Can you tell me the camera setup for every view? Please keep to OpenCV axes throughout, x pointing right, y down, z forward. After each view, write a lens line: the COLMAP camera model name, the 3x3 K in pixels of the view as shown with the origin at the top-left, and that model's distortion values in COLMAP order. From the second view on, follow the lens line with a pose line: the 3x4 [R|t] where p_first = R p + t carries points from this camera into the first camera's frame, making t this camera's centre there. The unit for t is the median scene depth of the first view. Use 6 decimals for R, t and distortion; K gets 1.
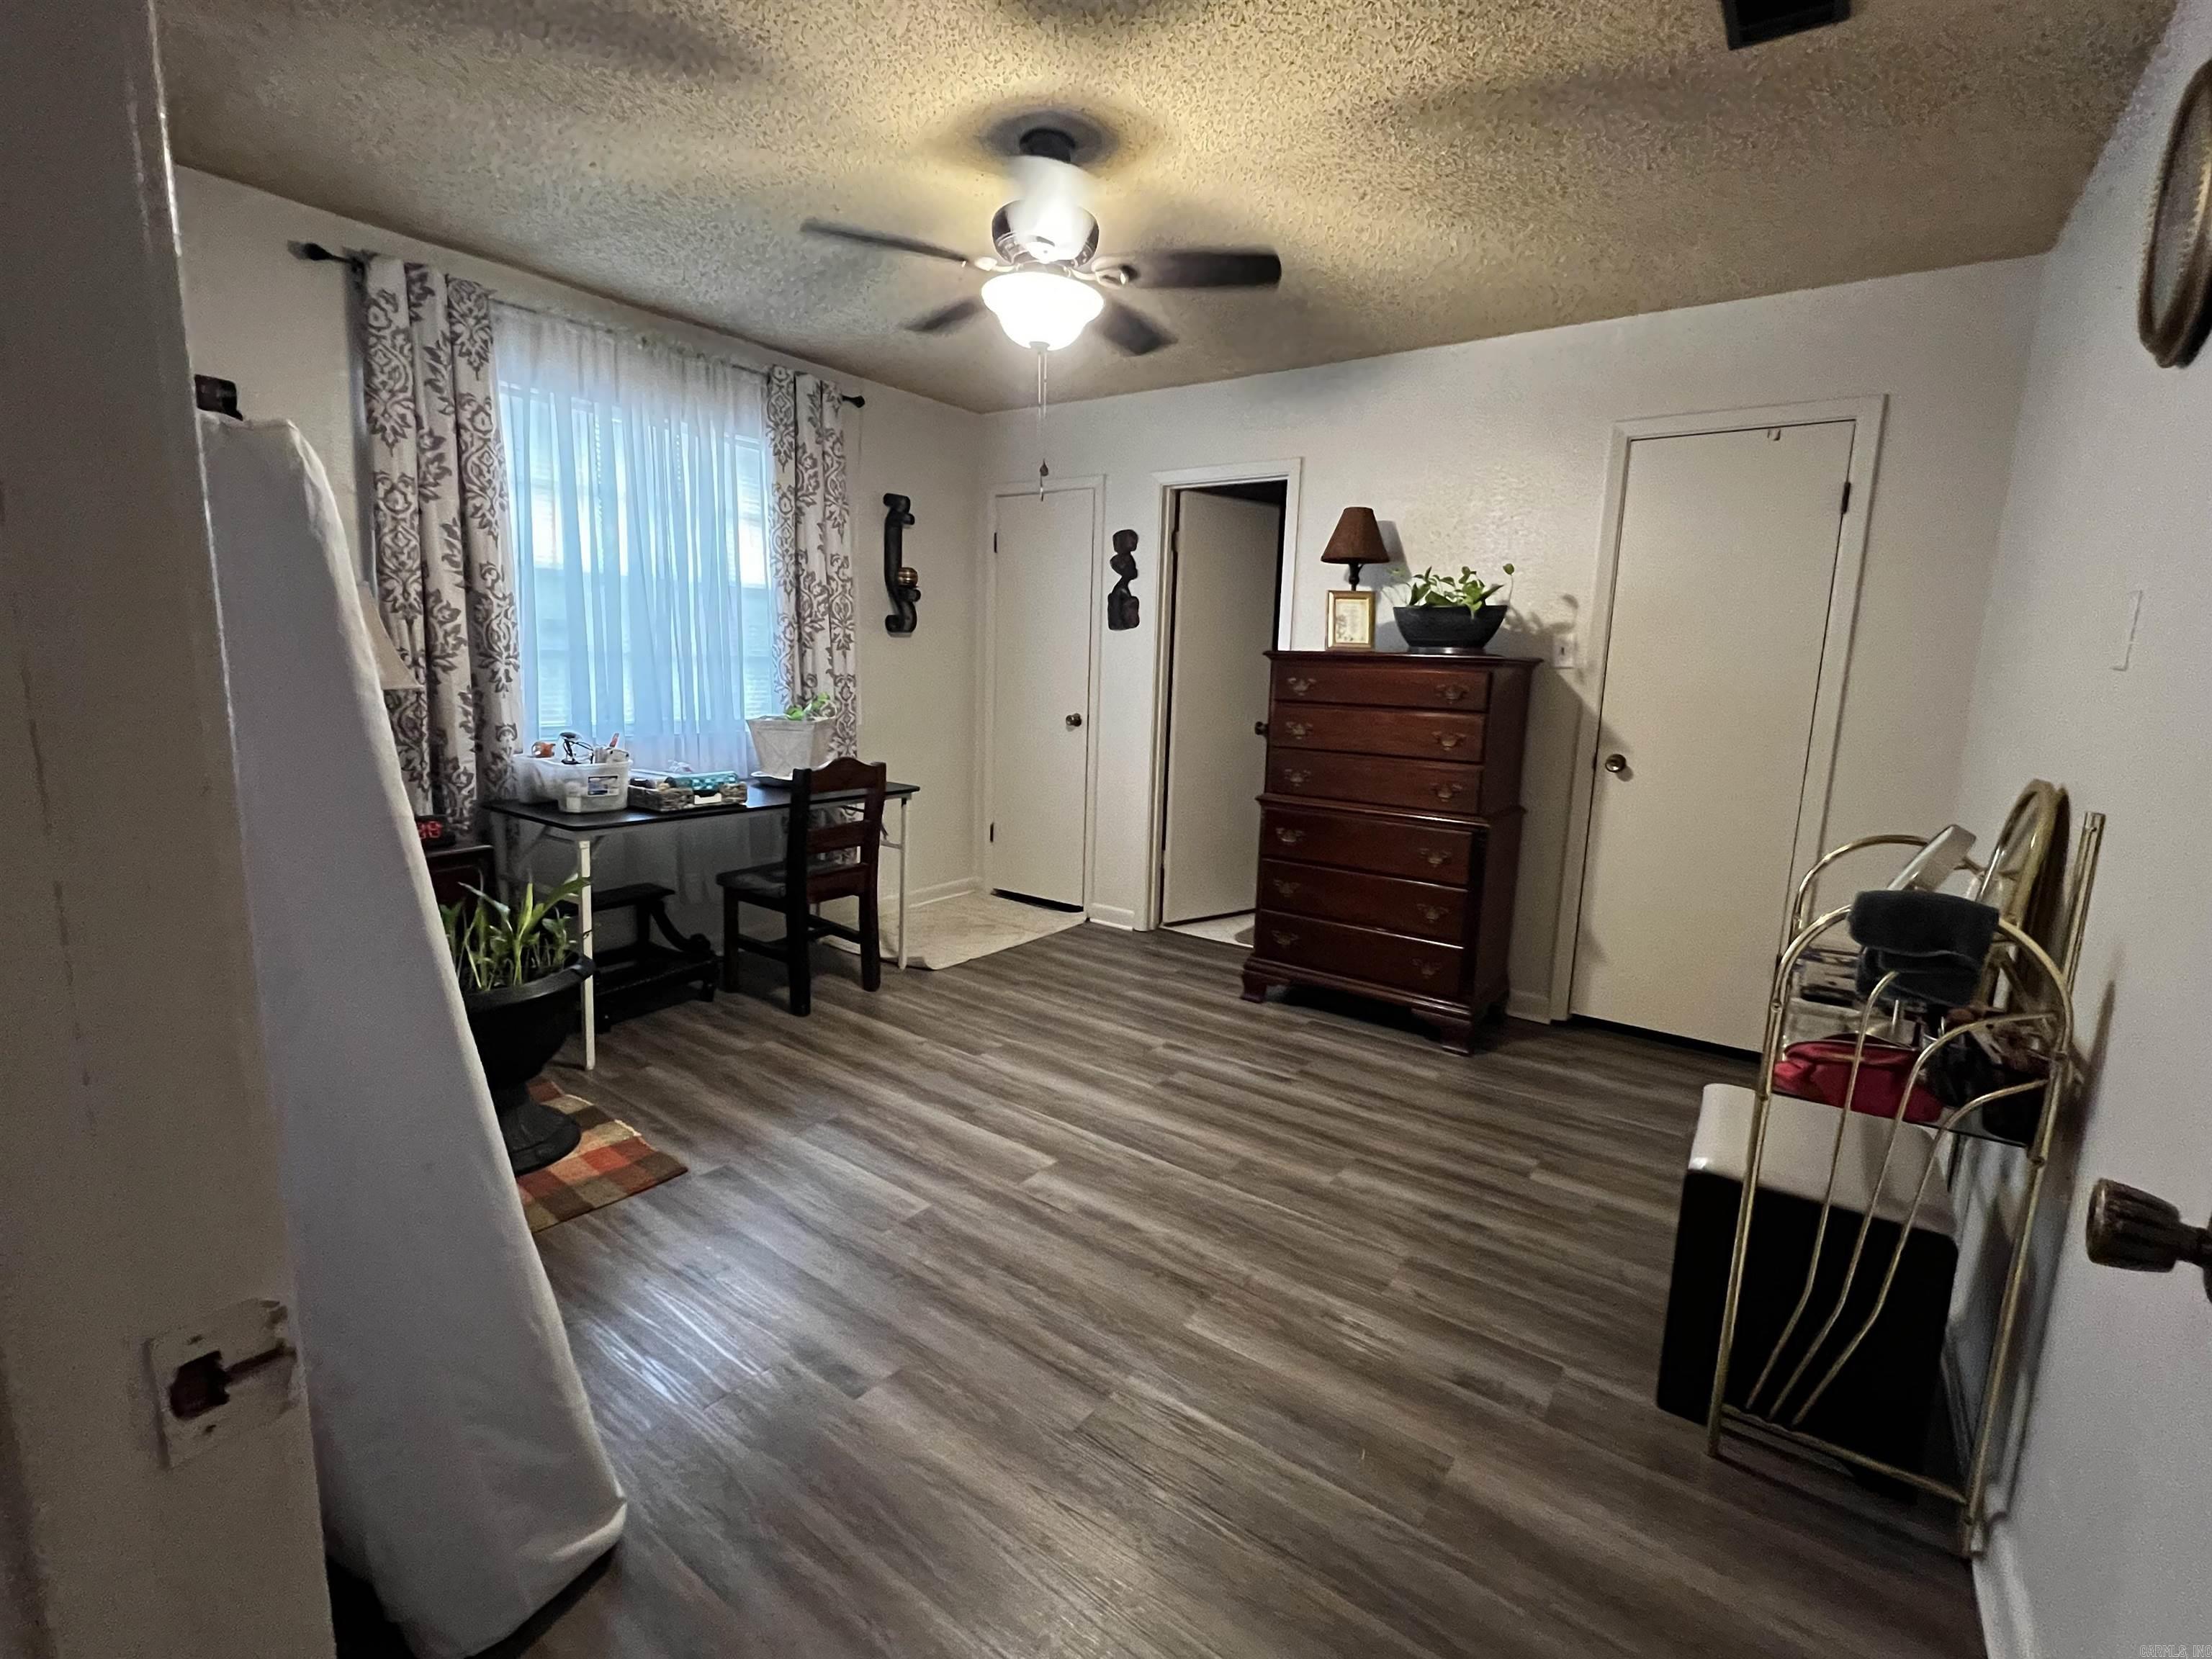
lens RADIAL K [[990.3, 0, 1093.4], [0, 990.3, 823.5], [0, 0, 1]] dist [-0.005491, 0.000993]
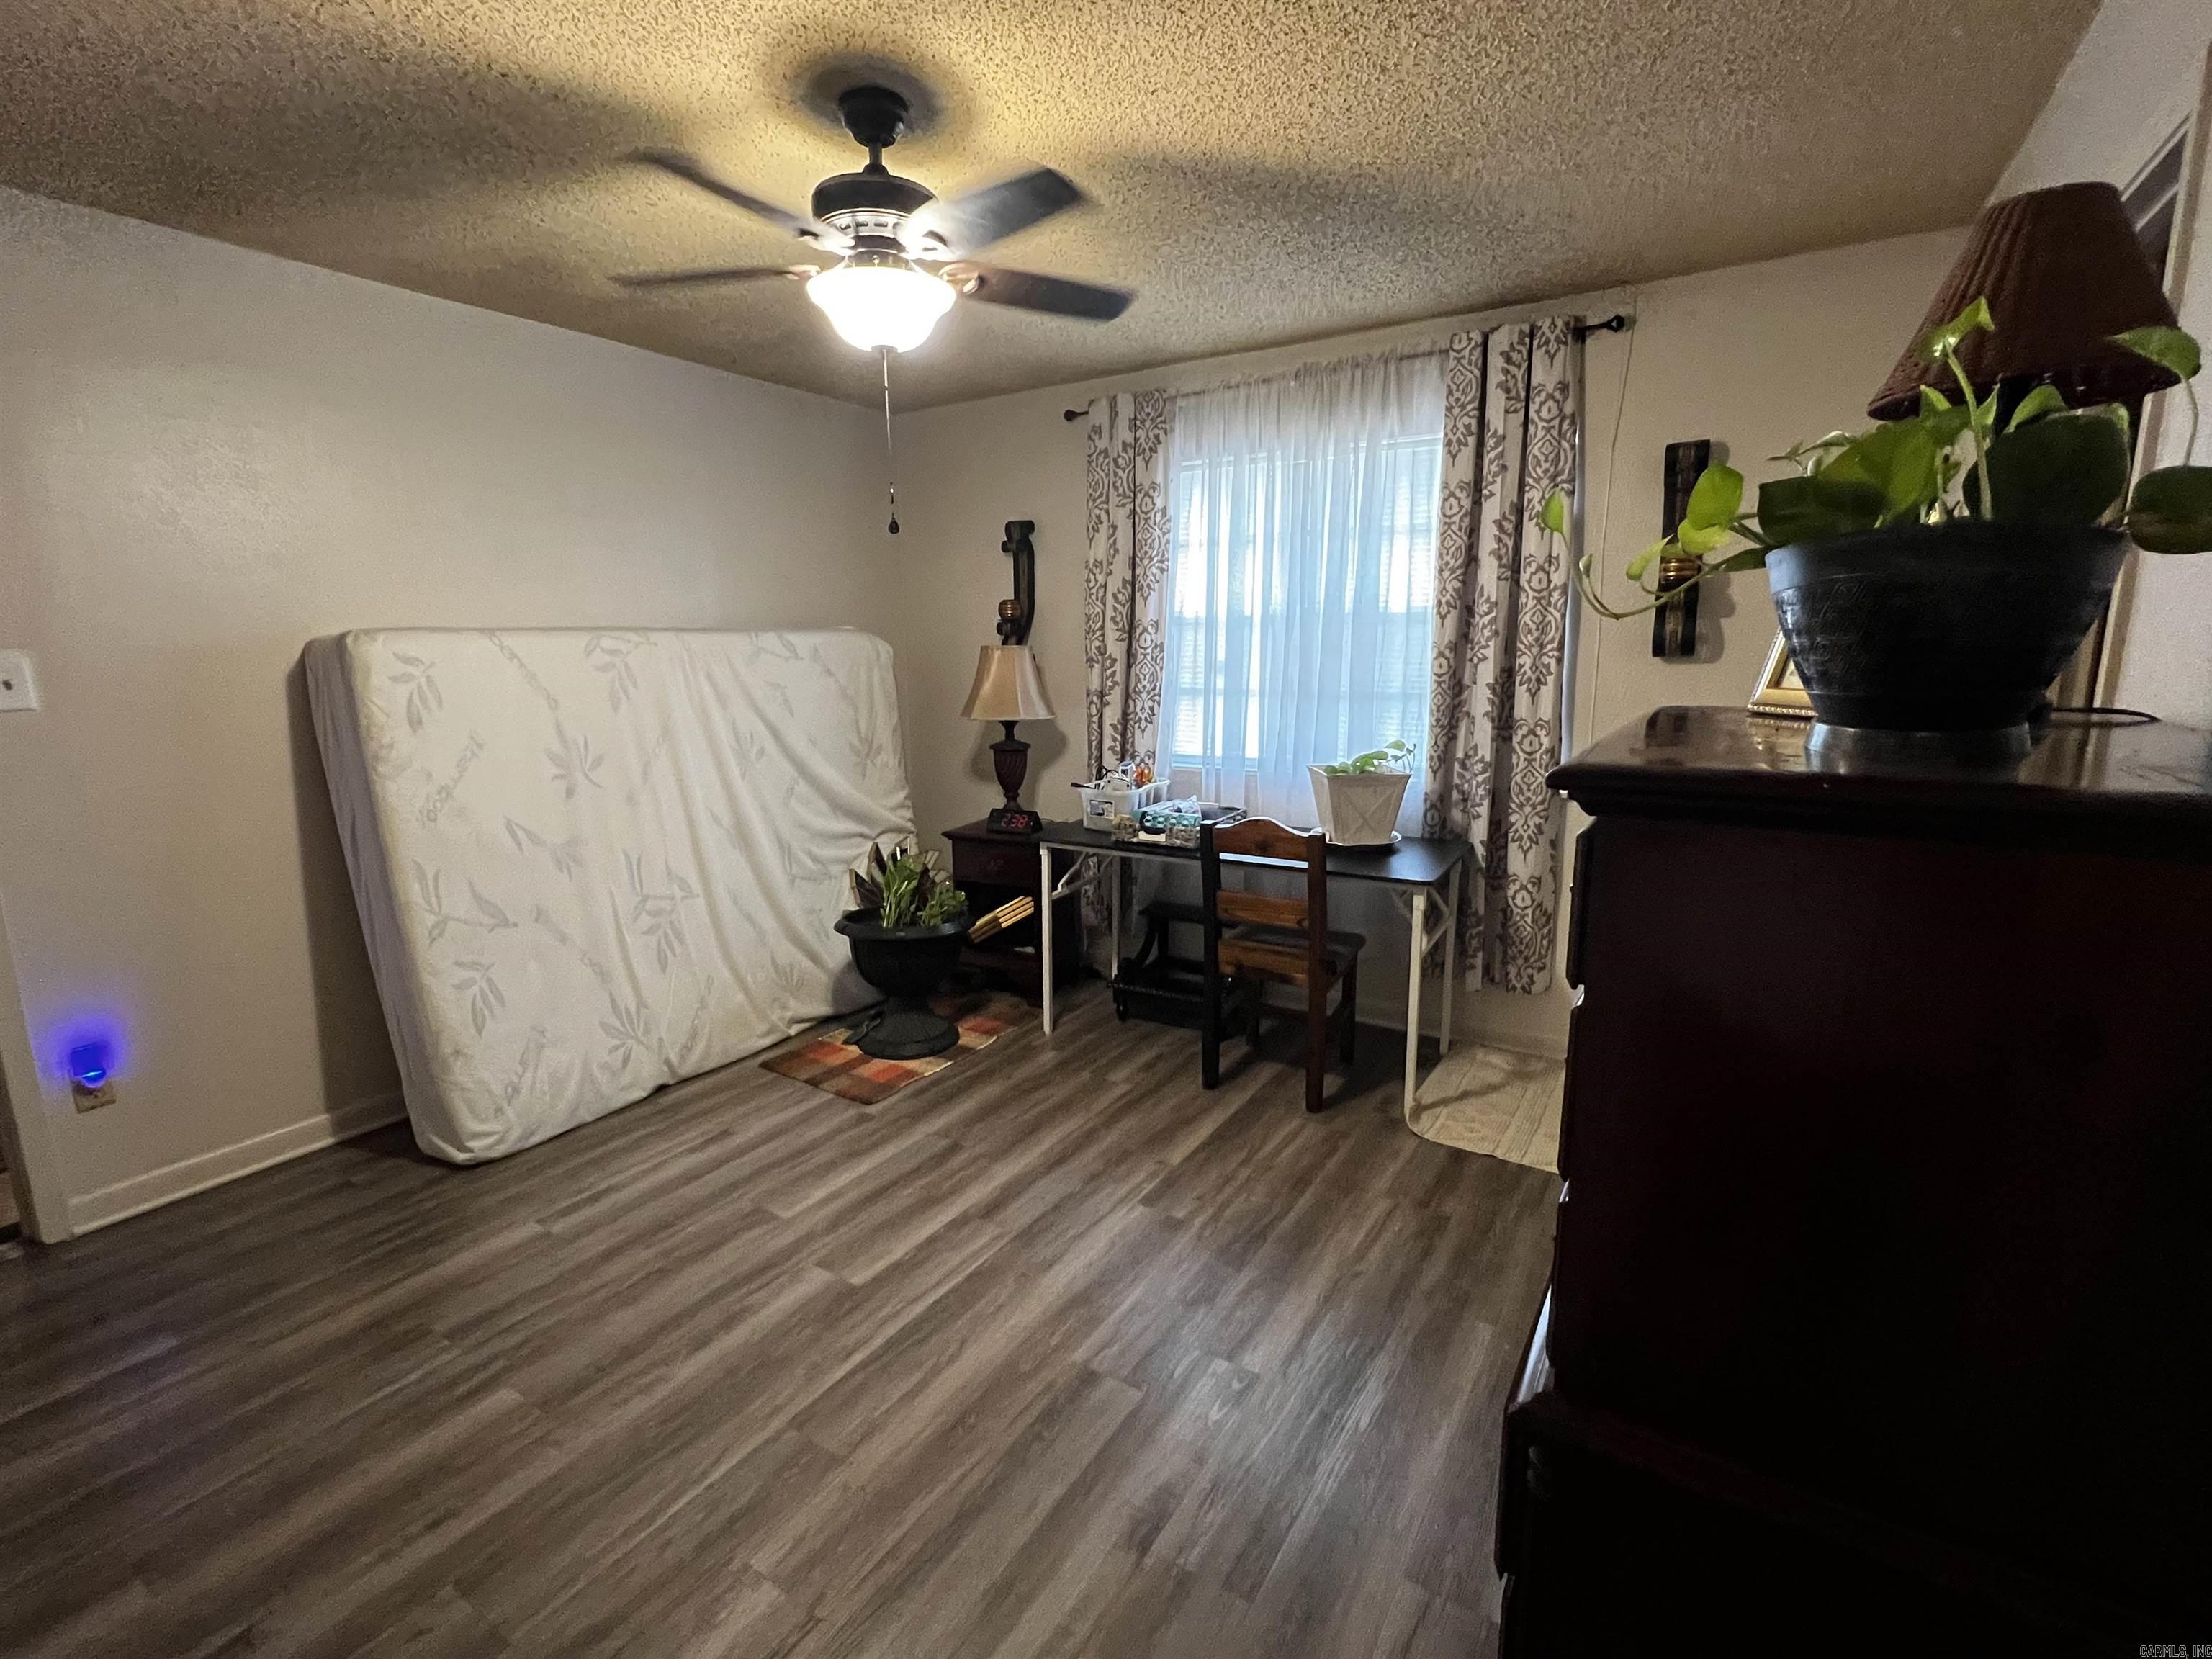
lens RADIAL K [[990.3, 0, 1095.8], [0, 990.3, 826.8], [0, 0, 1]] dist [-0.005491, 0.000993]
pose [[0.071902, 0.144887, -0.986832, 0.645107], [-0.152901, 0.979300, 0.132640, -0.168716], [0.985622, 0.141351, 0.092567, 0.881435]]
